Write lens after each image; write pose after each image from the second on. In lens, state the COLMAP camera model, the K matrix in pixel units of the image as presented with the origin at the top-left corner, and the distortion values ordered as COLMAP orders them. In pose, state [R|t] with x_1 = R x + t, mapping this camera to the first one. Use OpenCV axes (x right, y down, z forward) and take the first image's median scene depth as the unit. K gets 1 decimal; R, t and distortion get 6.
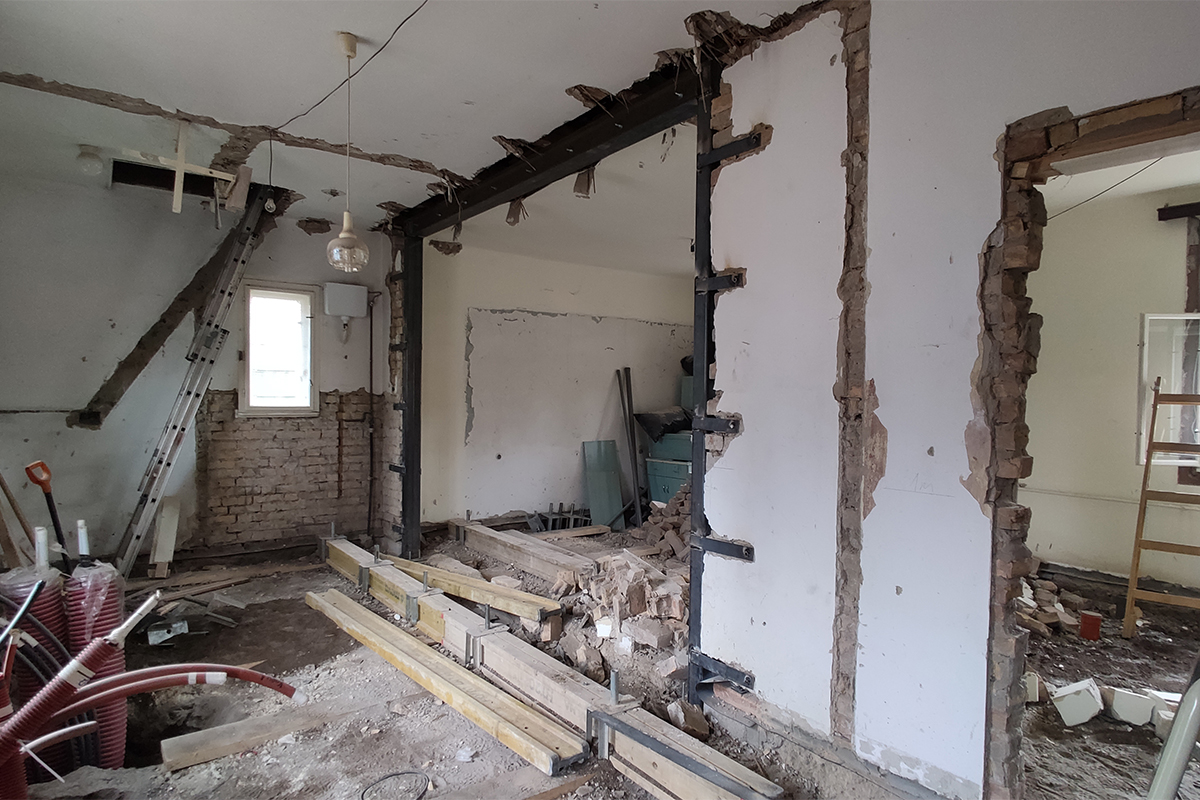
lens RADIAL K [[703.1, 0, 519.8], [0, 703.1, 402.8], [0, 0, 1]] dist [-0.003919, -0.006912]
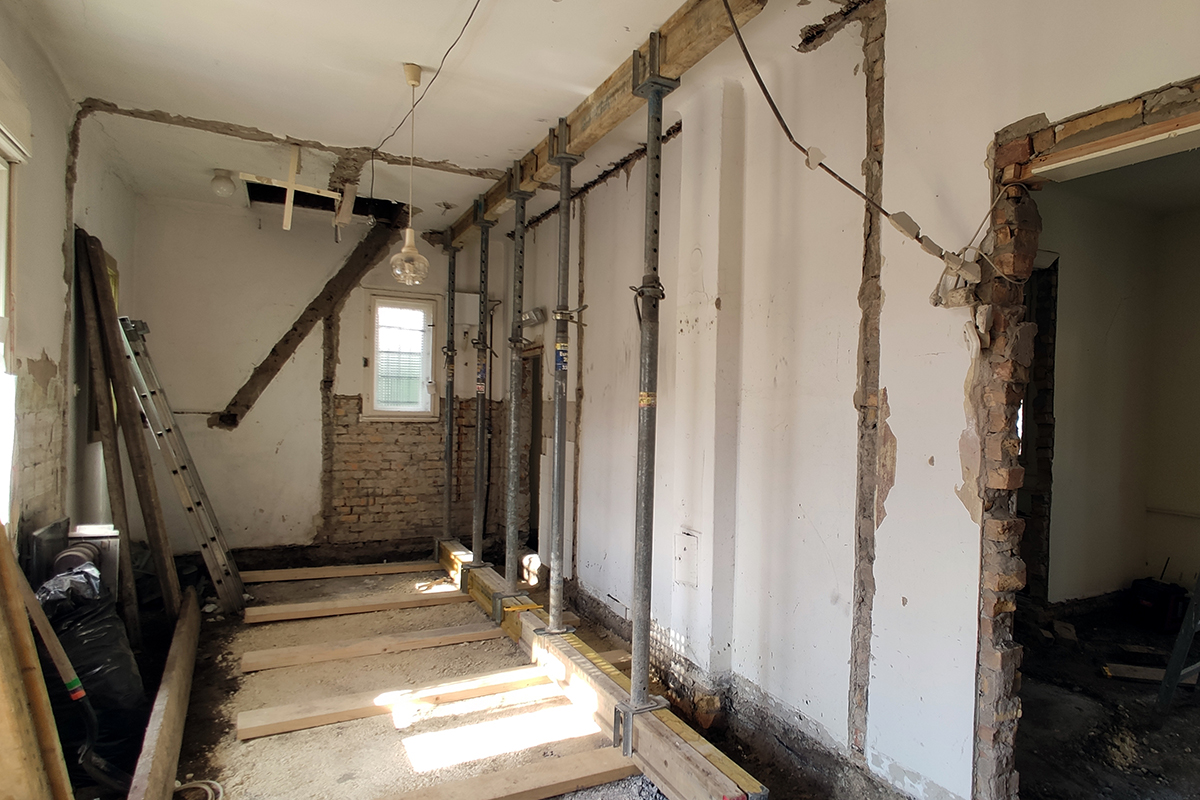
lens RADIAL K [[703.1, 0, 542.1], [0, 703.1, 397.9], [0, 0, 1]] dist [-0.003919, -0.006912]
pose [[0.990929, 0.009928, -0.134019, 0.139969], [-0.012288, 0.999784, -0.016791, 0.003126], [0.133823, 0.018286, 0.990837, -0.045626]]
